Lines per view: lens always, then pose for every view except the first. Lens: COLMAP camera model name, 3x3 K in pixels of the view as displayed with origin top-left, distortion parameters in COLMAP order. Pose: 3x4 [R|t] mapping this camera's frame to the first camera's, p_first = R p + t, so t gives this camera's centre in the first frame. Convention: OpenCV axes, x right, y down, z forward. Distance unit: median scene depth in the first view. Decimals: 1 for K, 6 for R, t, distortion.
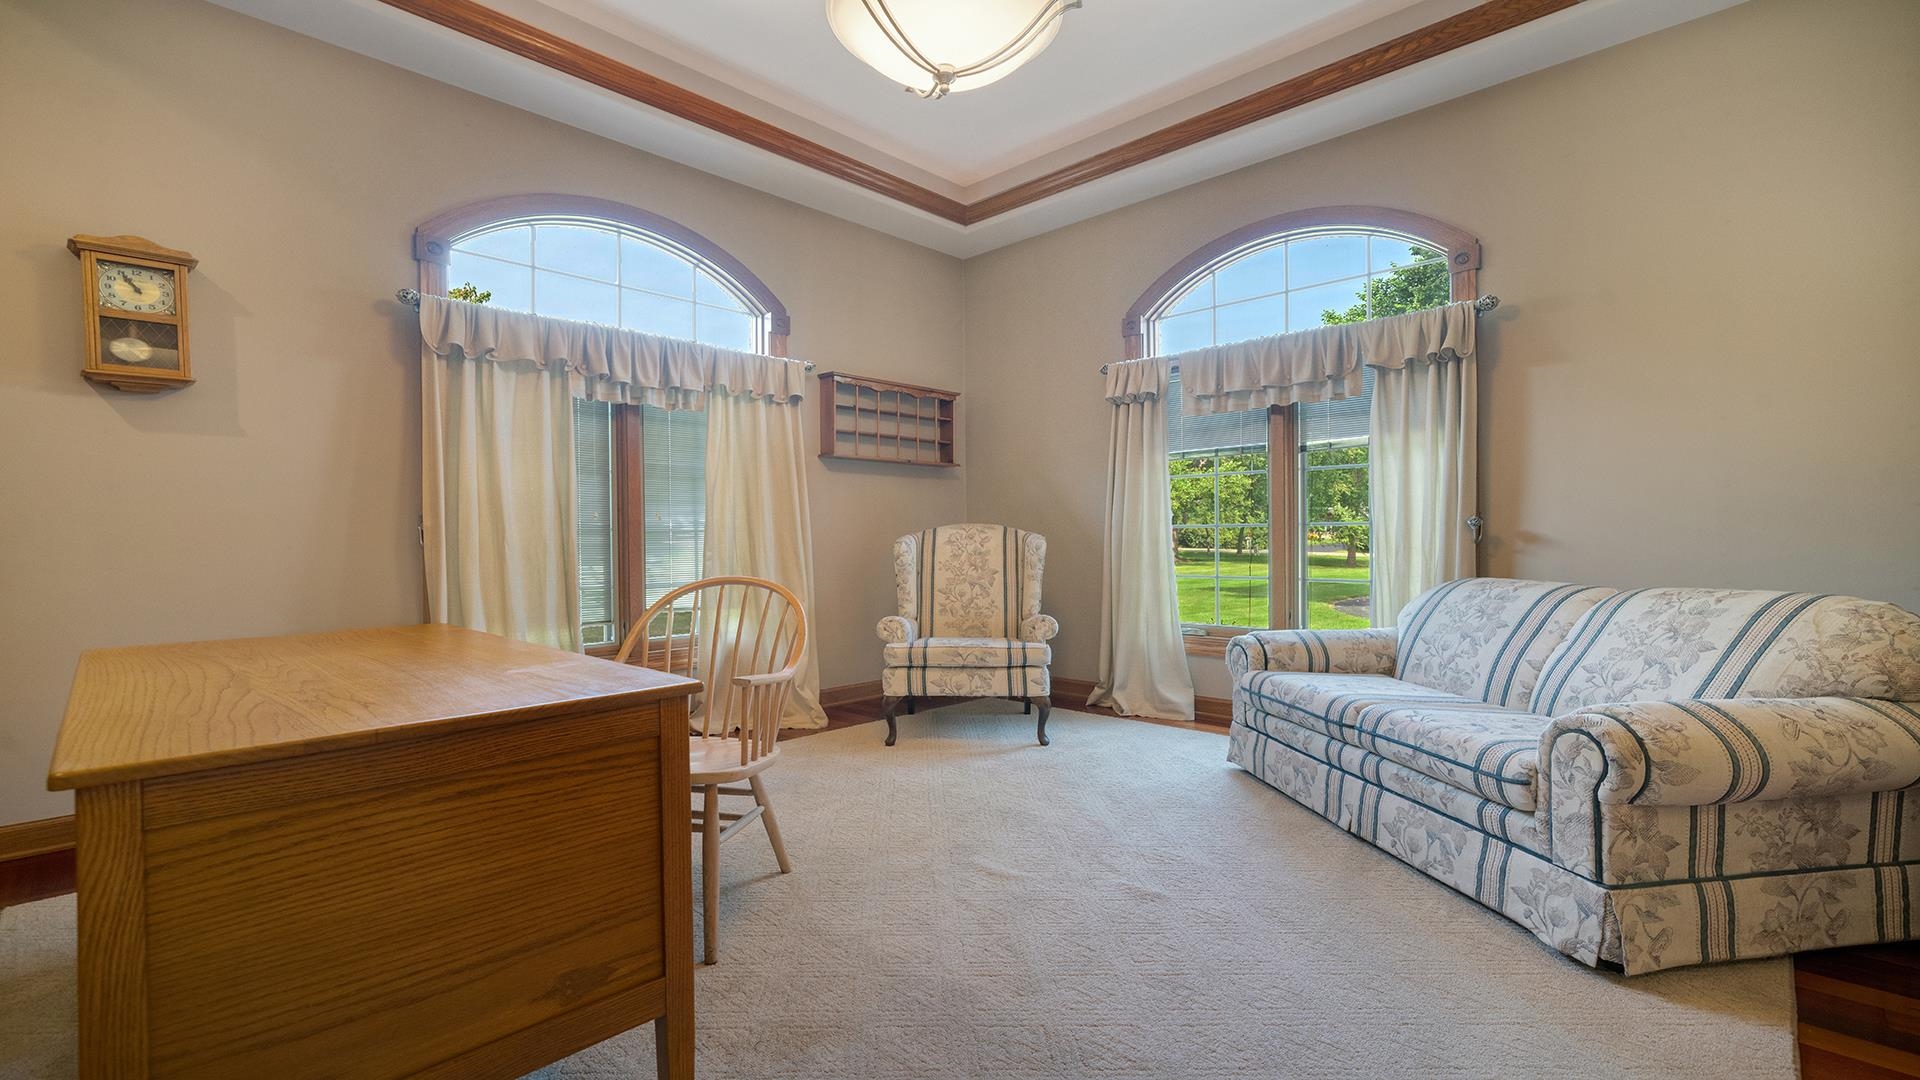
lens RADIAL K [[836.8, 0, 965.3], [0, 836.8, 539.9], [0, 0, 1]] dist [0.004529, 0.000460]
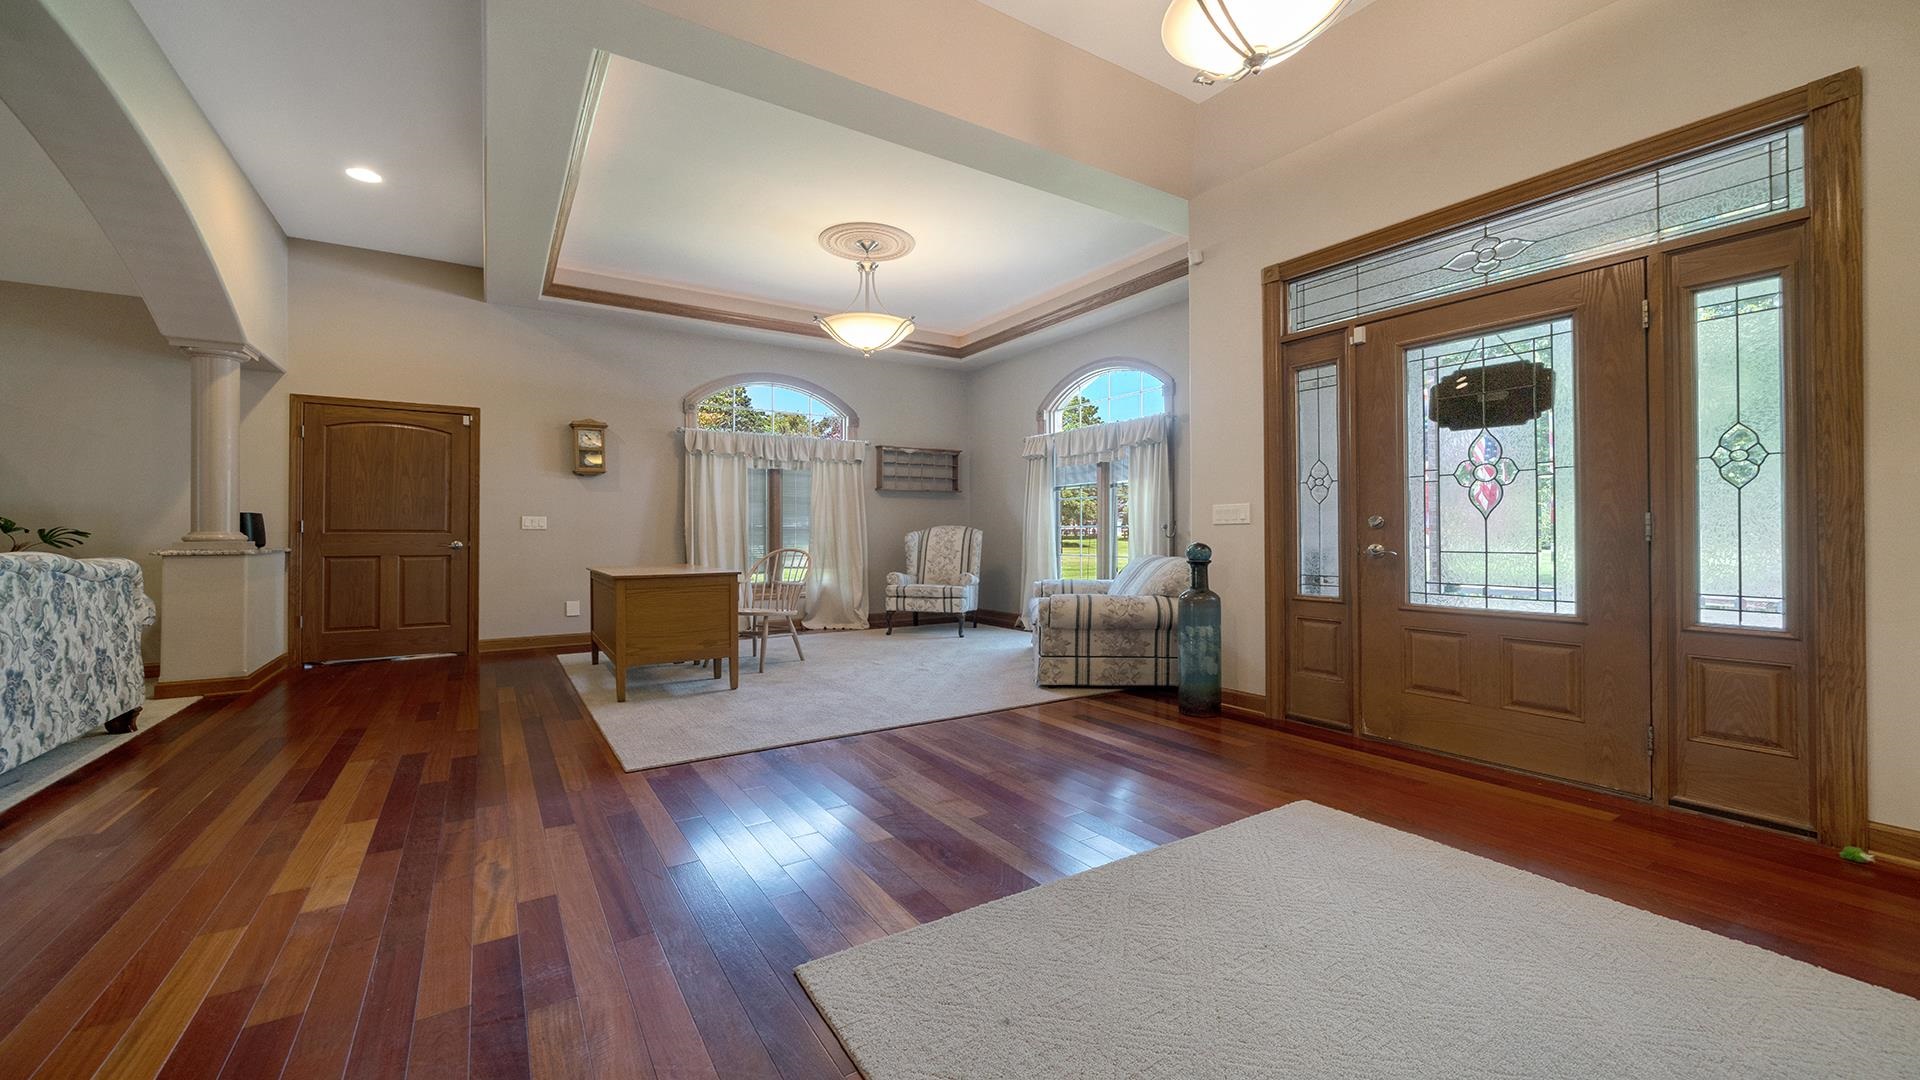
lens RADIAL K [[733.4, 0, 965.0], [0, 733.4, 522.6], [0, 0, 1]] dist [0.001924, -0.000083]
pose [[0.973095, 0.002099, -0.230393, 0.470634], [-0.005617, 0.999877, -0.014612, -0.002865], [0.230334, 0.015513, 0.972988, -0.654079]]
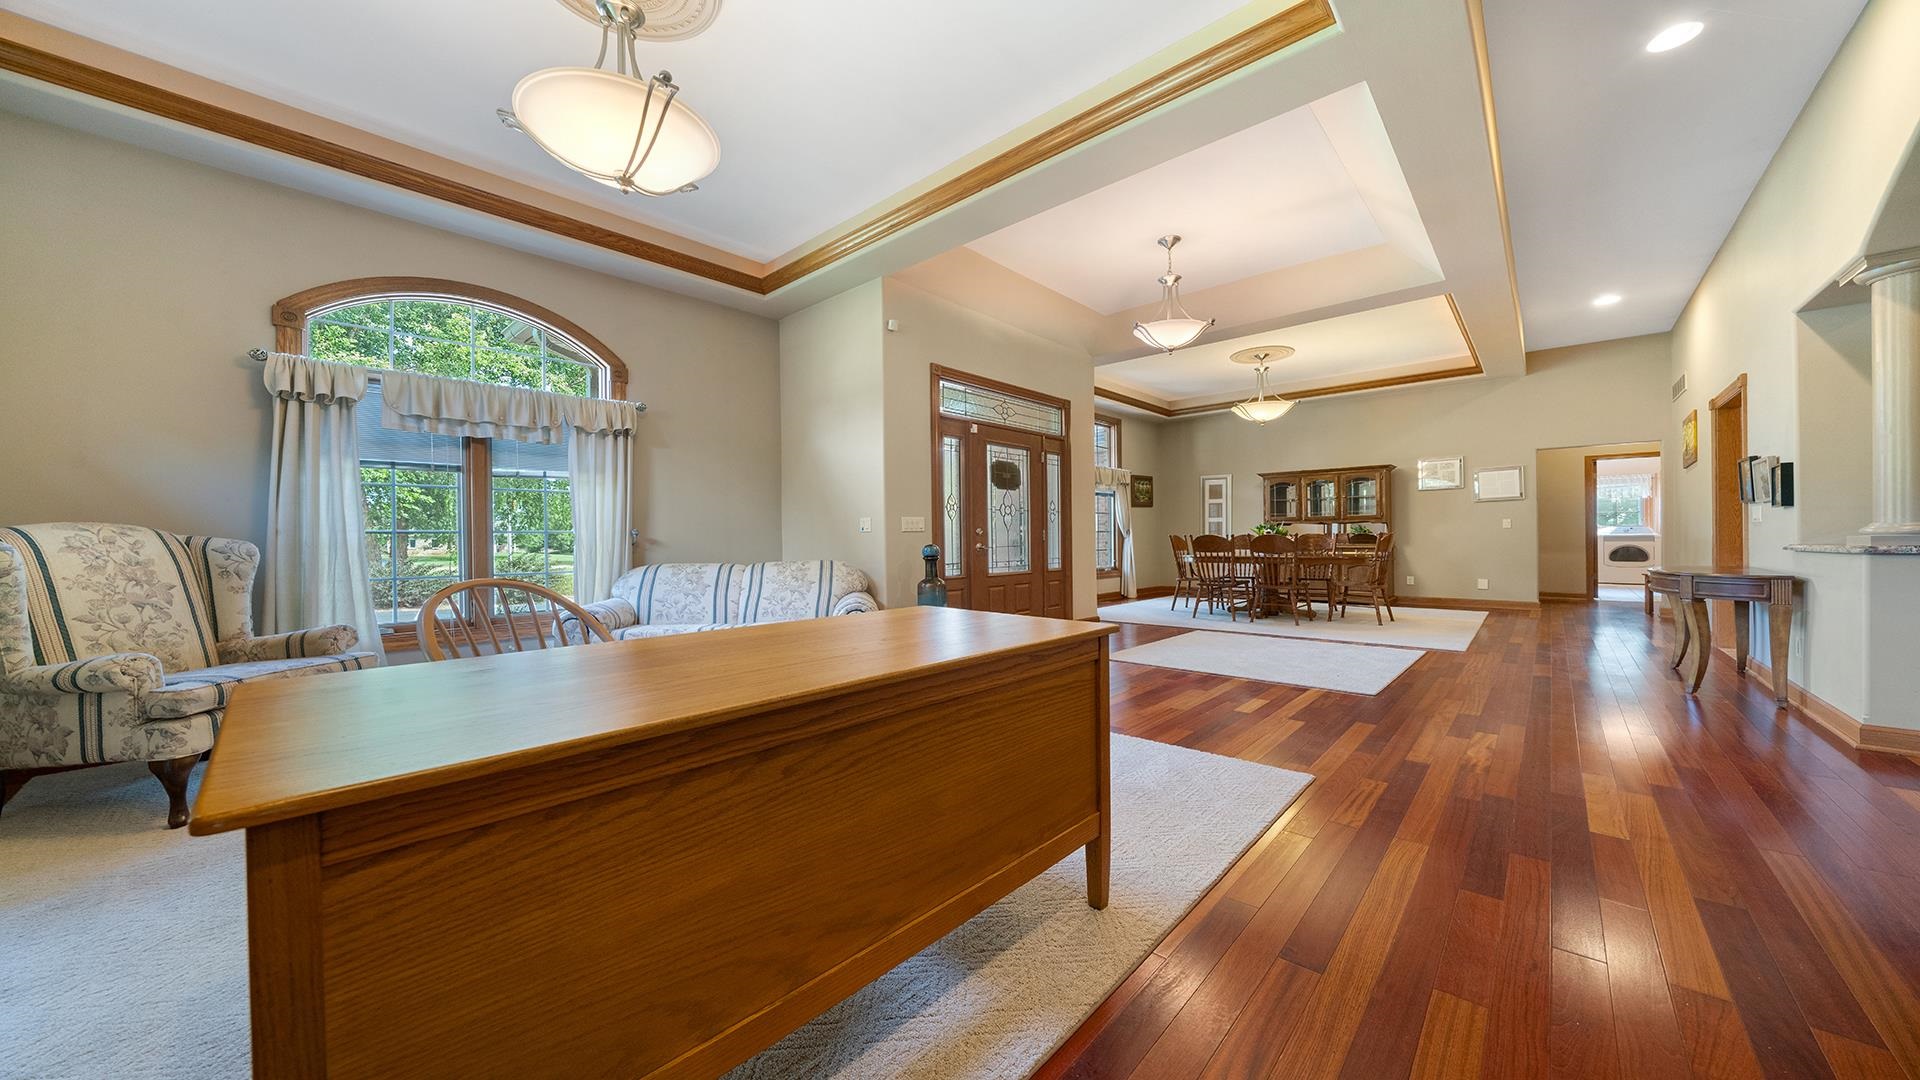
lens RADIAL K [[654.2, 0, 957.1], [0, 654.2, 536.8], [0, 0, 1]] dist [-0.005529, 0.000016]
pose [[-0.014286, 0.011551, 0.999831, -0.624234], [0.010581, 0.999879, -0.011400, 0.007500], [-0.999842, 0.010416, -0.014406, 0.309396]]
